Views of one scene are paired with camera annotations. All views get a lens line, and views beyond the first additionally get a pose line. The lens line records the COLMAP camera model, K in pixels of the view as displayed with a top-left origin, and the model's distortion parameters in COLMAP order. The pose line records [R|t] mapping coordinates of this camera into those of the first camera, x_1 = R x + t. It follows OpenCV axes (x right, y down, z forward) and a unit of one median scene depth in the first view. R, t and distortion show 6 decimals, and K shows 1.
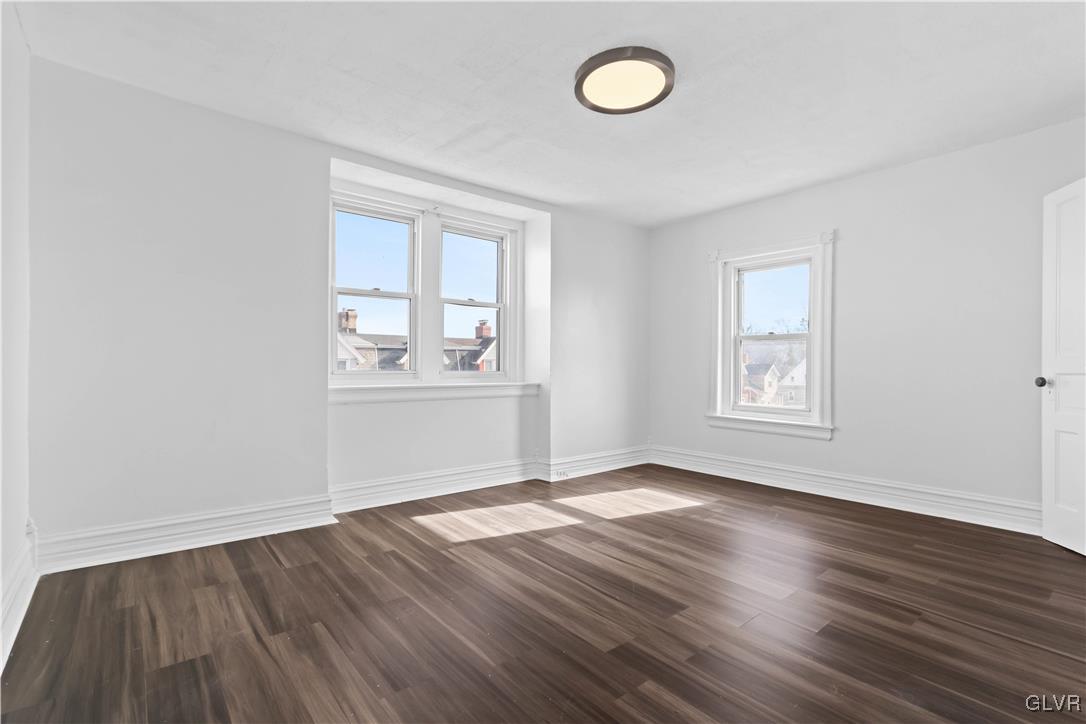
lens RADIAL K [[509.5, 0, 540.2], [0, 509.5, 362.2], [0, 0, 1]] dist [0.003392, 0.001117]
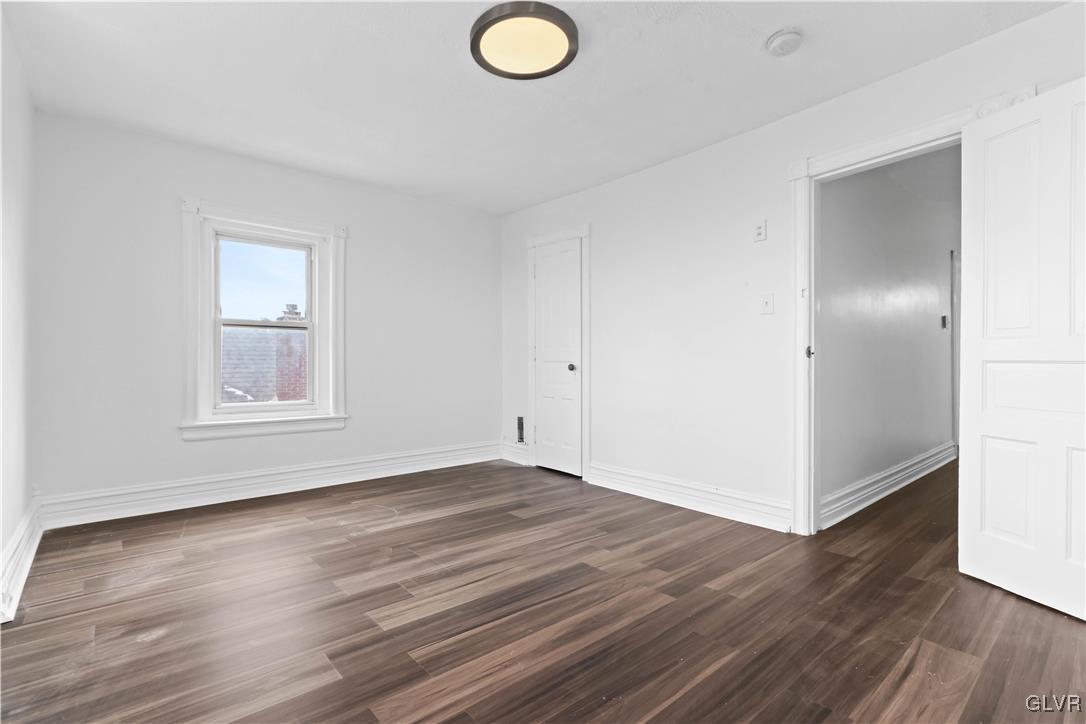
lens RADIAL K [[509.5, 0, 536.7], [0, 509.5, 366.2], [0, 0, 1]] dist [0.003392, 0.001117]
pose [[-0.036242, -0.005380, 0.999329, -0.653302], [-0.007872, 0.999956, 0.005097, 0.022777], [-0.999312, -0.007682, -0.036283, 0.875644]]
